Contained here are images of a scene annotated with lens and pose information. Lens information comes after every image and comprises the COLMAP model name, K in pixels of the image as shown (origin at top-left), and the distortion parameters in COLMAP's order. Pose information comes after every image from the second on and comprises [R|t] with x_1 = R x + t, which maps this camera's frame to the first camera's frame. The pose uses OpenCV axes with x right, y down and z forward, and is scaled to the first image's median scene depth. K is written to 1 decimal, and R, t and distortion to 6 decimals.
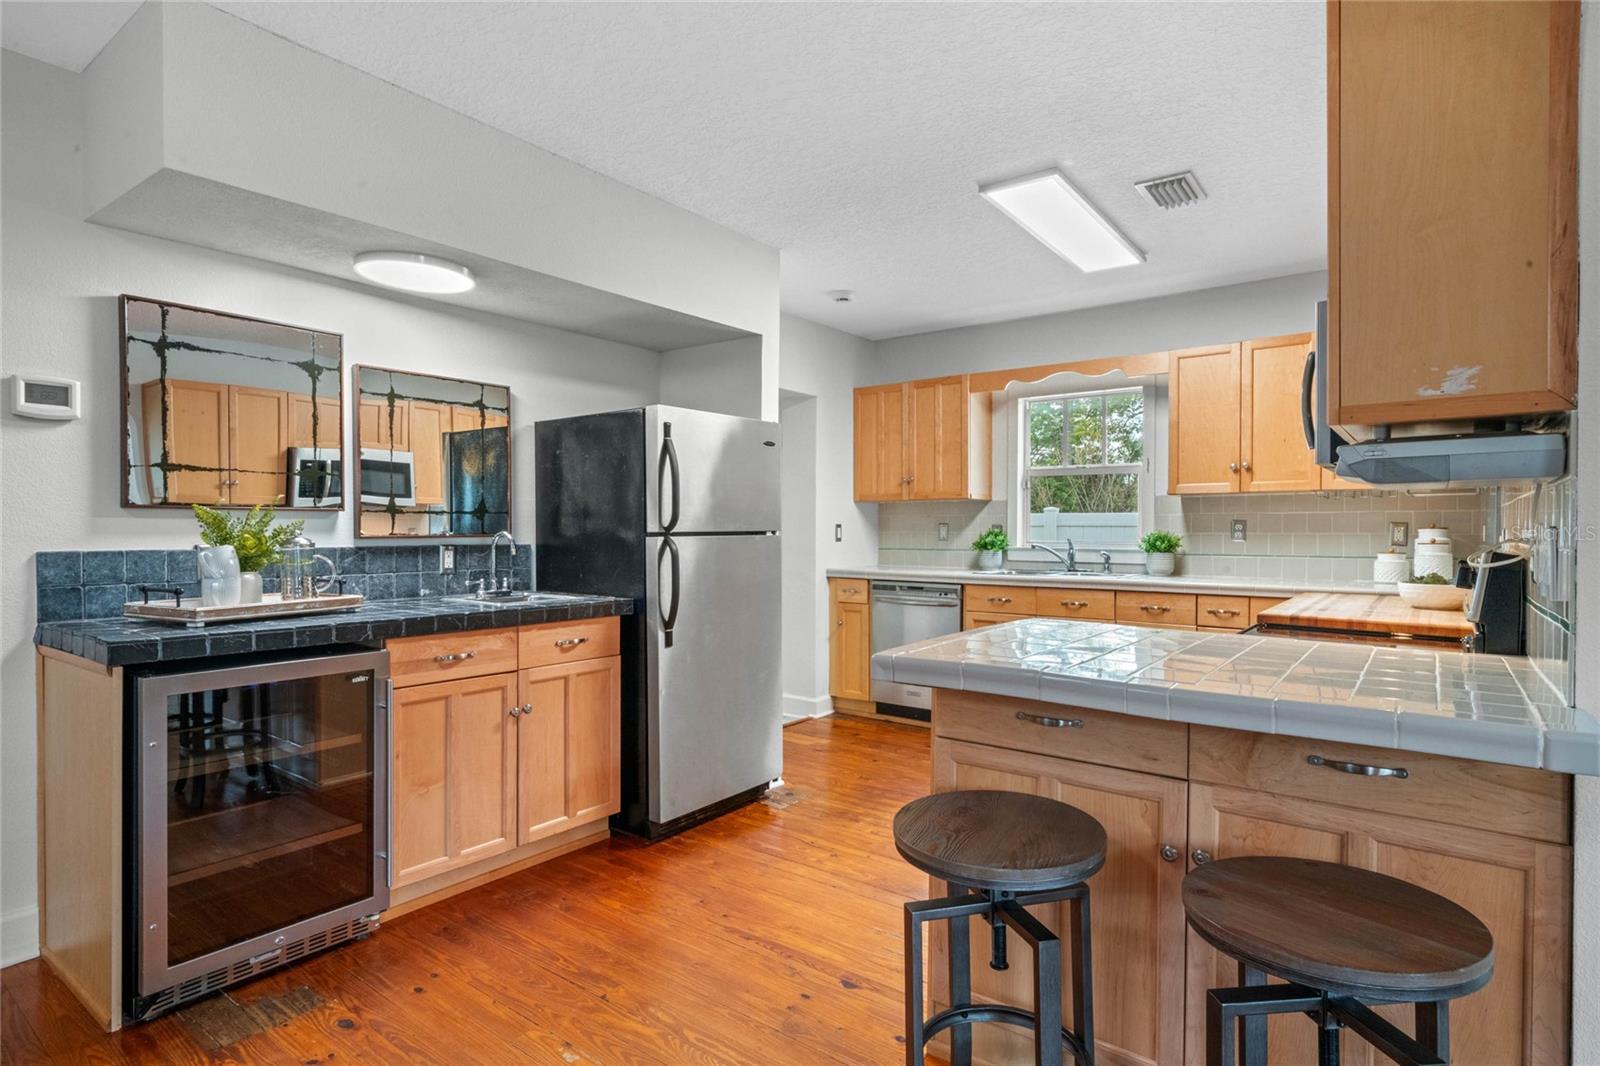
lens RADIAL K [[834.0, 0, 771.6], [0, 834.0, 539.3], [0, 0, 1]] dist [0.001831, 0.000172]
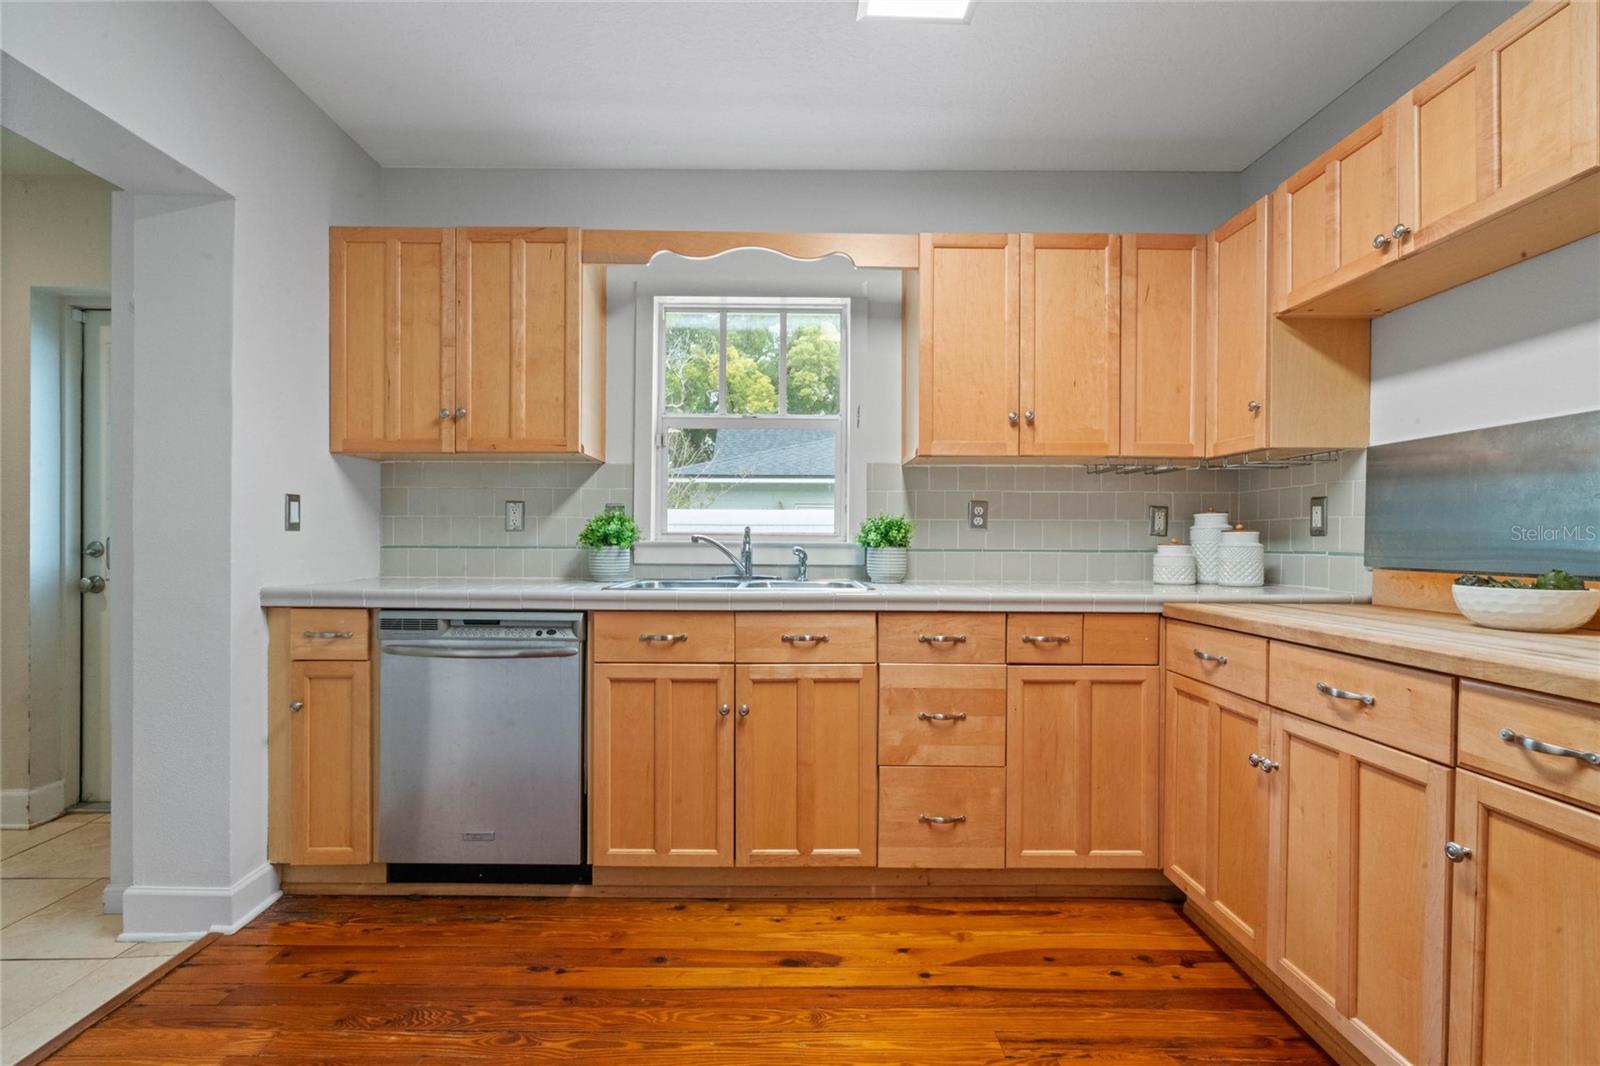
lens RADIAL K [[729.3, 0, 794.8], [0, 729.3, 540.8], [0, 0, 1]] dist [-0.002528, 0.000663]
pose [[0.767614, 0.002530, 0.640908, 0.035617], [0.002077, 0.999977, -0.006435, 0.012368], [-0.640909, 0.006270, 0.767591, 0.525781]]
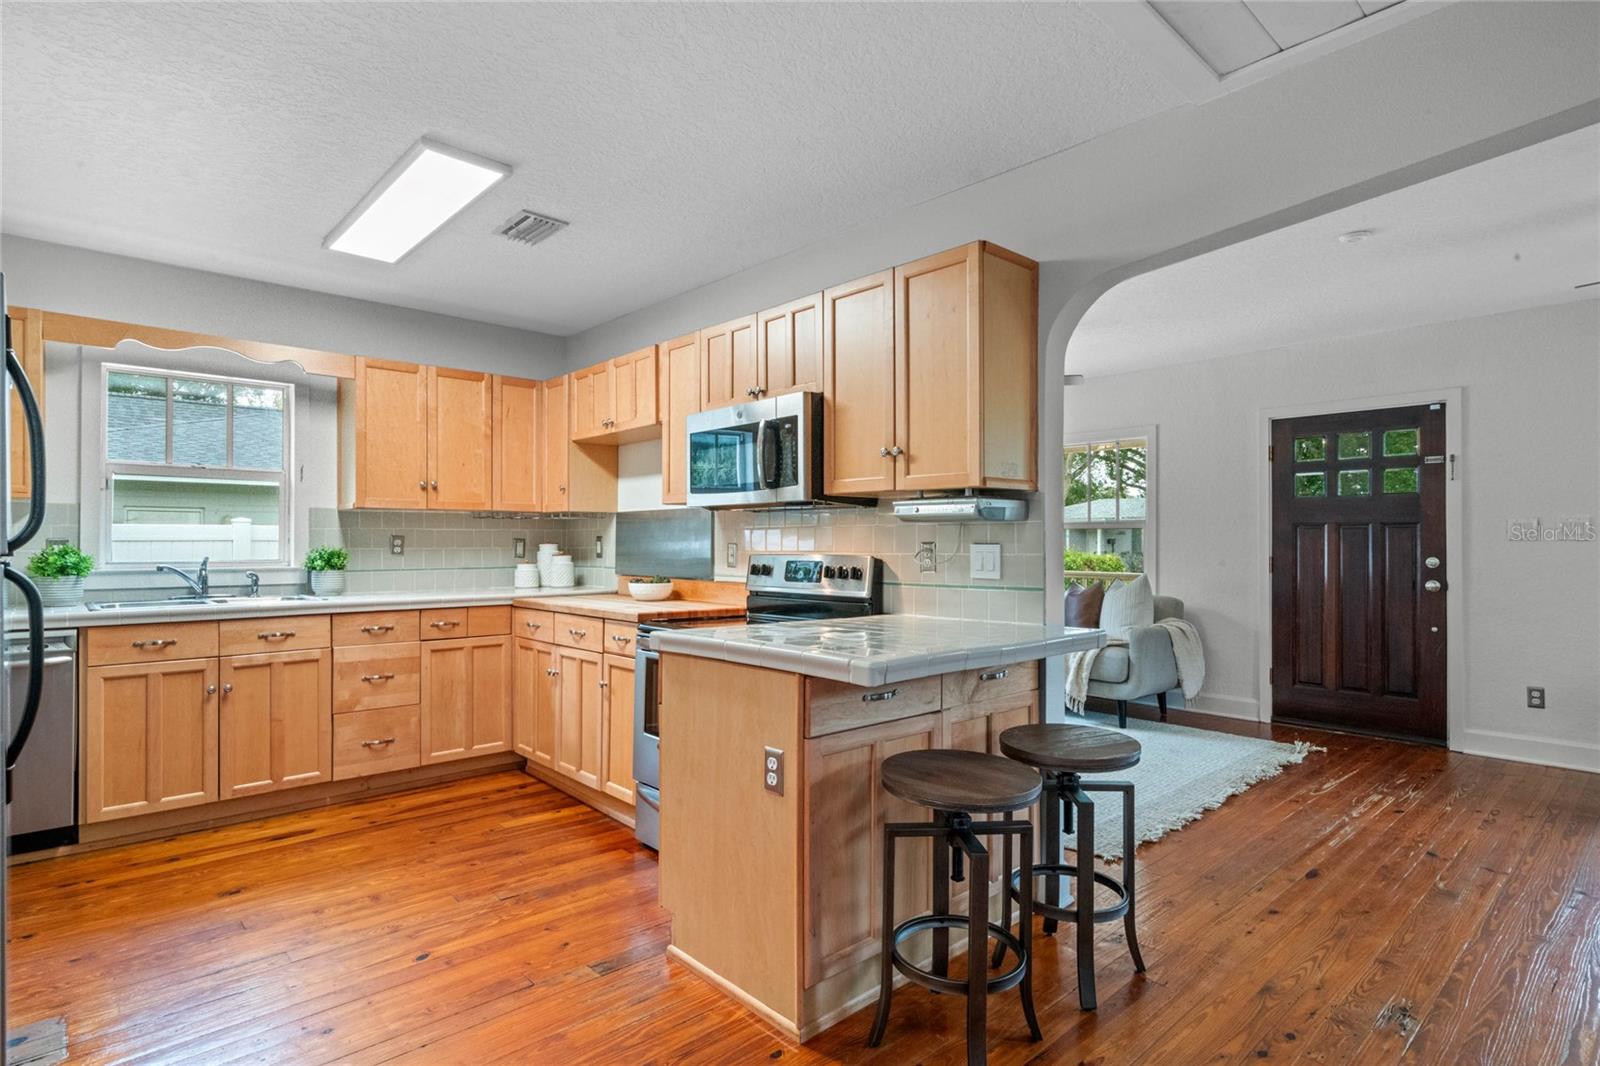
lens RADIAL K [[834.0, 0, 798.1], [0, 834.0, 539.8], [0, 0, 1]] dist [0.001831, 0.000172]
pose [[0.152975, 0.002999, 0.988225, -0.316179], [0.012756, 0.999906, -0.005009, -0.005522], [-0.988148, 0.013372, 0.152923, 0.302301]]
